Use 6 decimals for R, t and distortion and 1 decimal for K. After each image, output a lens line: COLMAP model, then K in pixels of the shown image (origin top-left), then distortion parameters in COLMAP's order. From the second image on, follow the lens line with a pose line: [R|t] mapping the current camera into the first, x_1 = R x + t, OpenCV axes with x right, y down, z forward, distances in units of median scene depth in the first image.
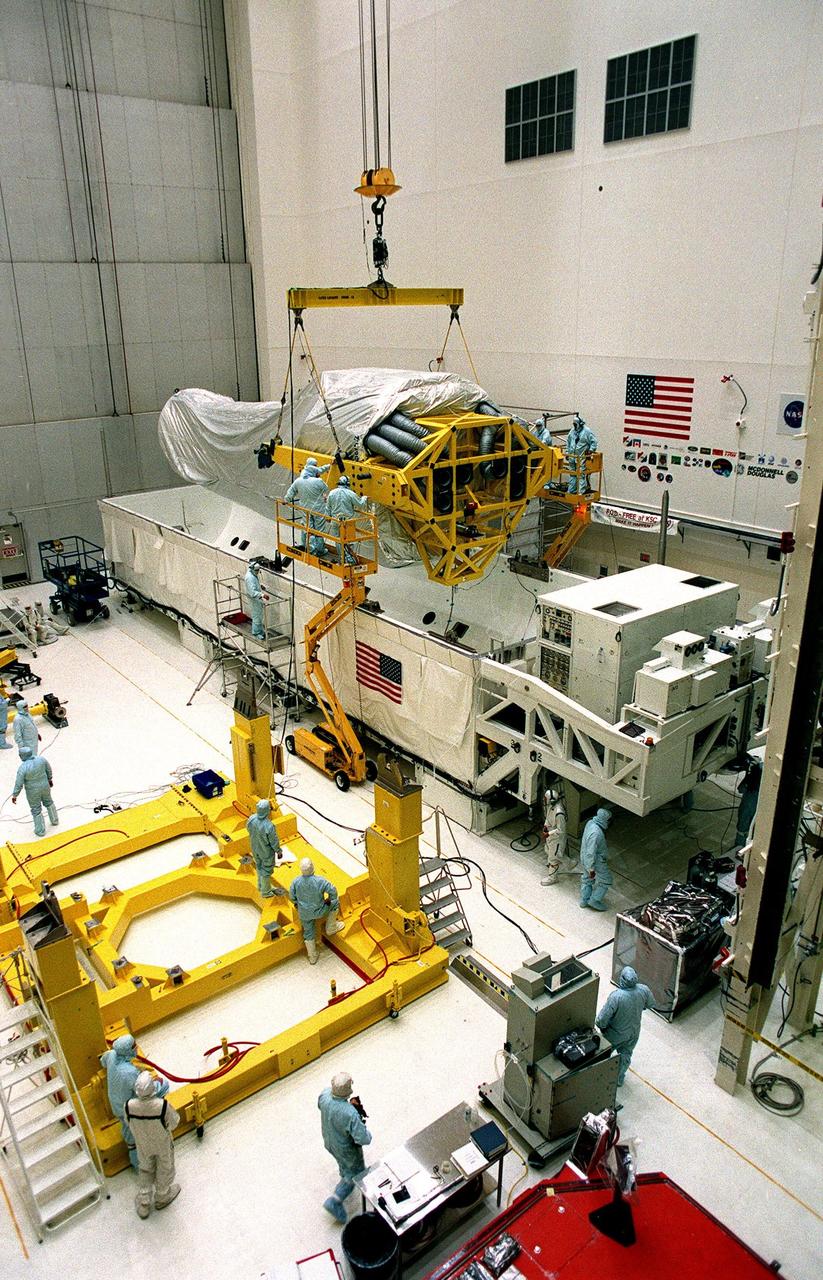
lens RADIAL K [[892.0, 0, 408.1], [0, 892.0, 650.0], [0, 0, 1]] dist [-0.040580, 0.008349]
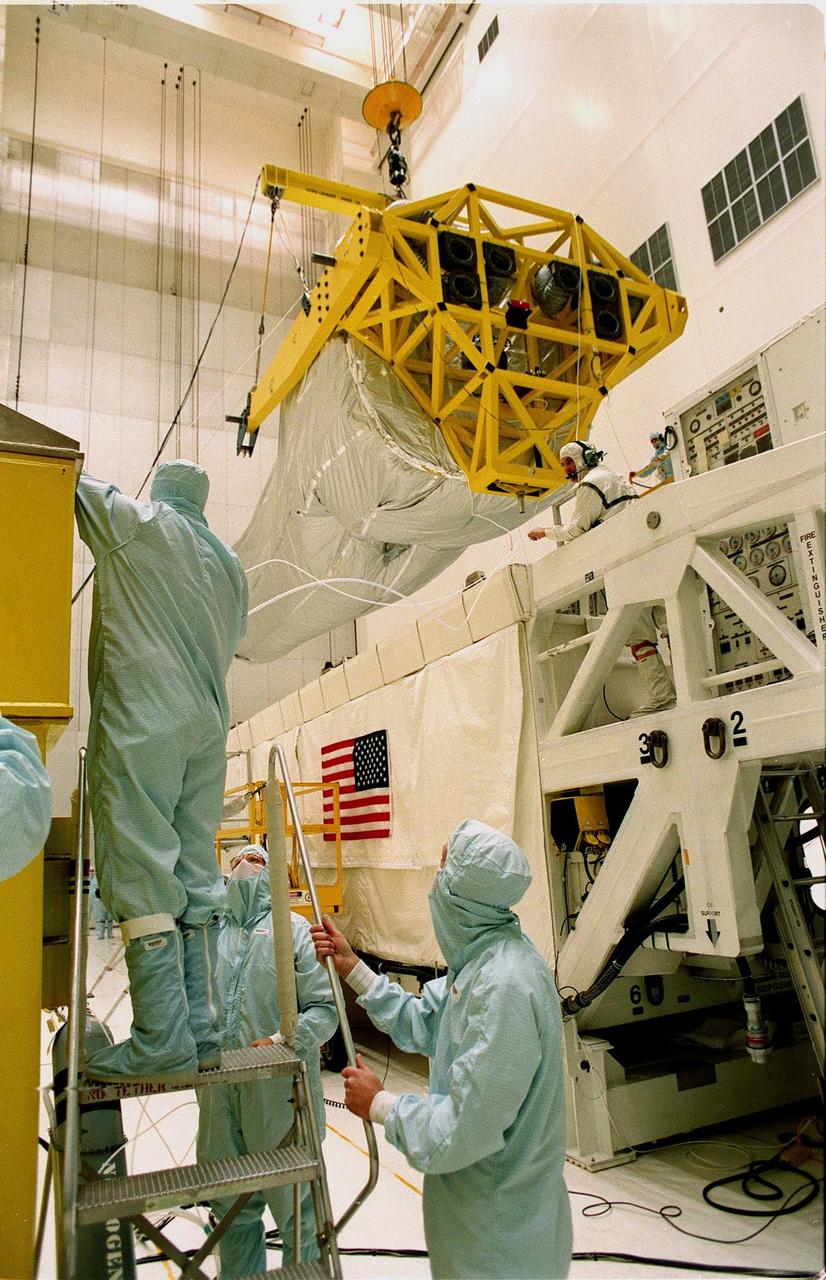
lens RADIAL K [[865.8, 0, 410.6], [0, 865.8, 631.1], [0, 0, 1]] dist [-0.023618, 0.006378]
pose [[0.977970, -0.090588, -0.188062, 0.068362], [-0.032882, 0.822823, -0.567345, 0.166461], [0.206137, 0.561031, 0.801718, 0.502505]]
